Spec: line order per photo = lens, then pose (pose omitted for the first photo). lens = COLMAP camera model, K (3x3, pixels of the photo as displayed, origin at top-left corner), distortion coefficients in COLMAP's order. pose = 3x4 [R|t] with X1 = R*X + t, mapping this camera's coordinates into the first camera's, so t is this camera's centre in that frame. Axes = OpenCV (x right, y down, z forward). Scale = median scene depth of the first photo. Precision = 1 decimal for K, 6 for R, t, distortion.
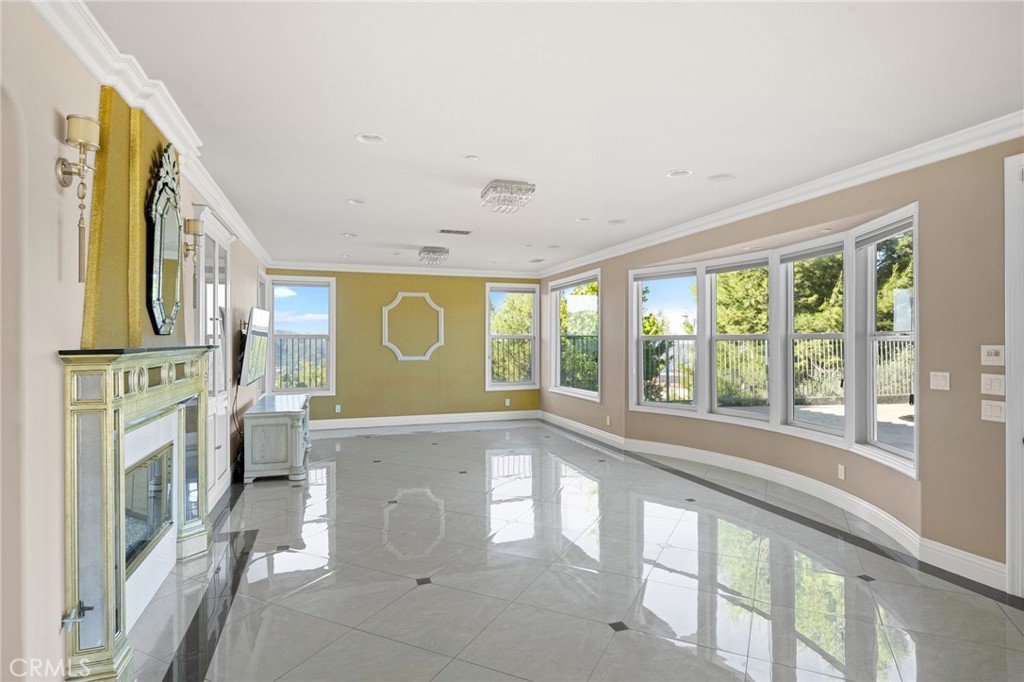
lens RADIAL K [[538.2, 0, 509.4], [0, 538.2, 338.8], [0, 0, 1]] dist [-0.016735, -0.000019]
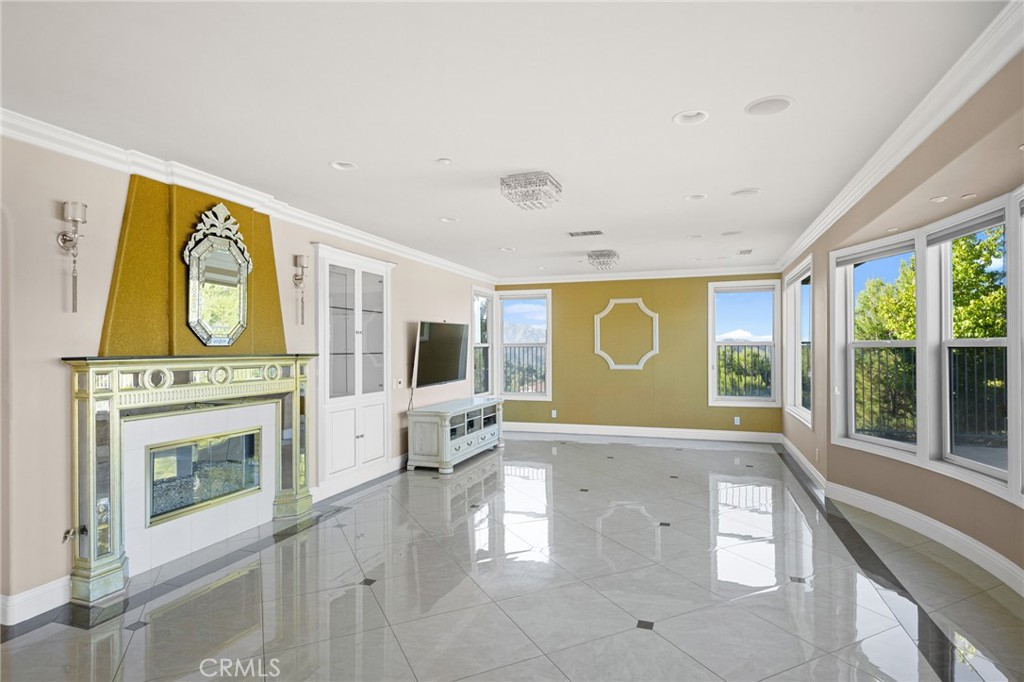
lens RADIAL K [[529.5, 0, 513.5], [0, 529.5, 346.7], [0, 0, 1]] dist [-0.001548, -0.001335]
pose [[0.794037, -0.004537, -0.607853, 0.268321], [0.004867, 0.999988, -0.001106, -0.000263], [0.607850, -0.002081, 0.794049, 0.139554]]
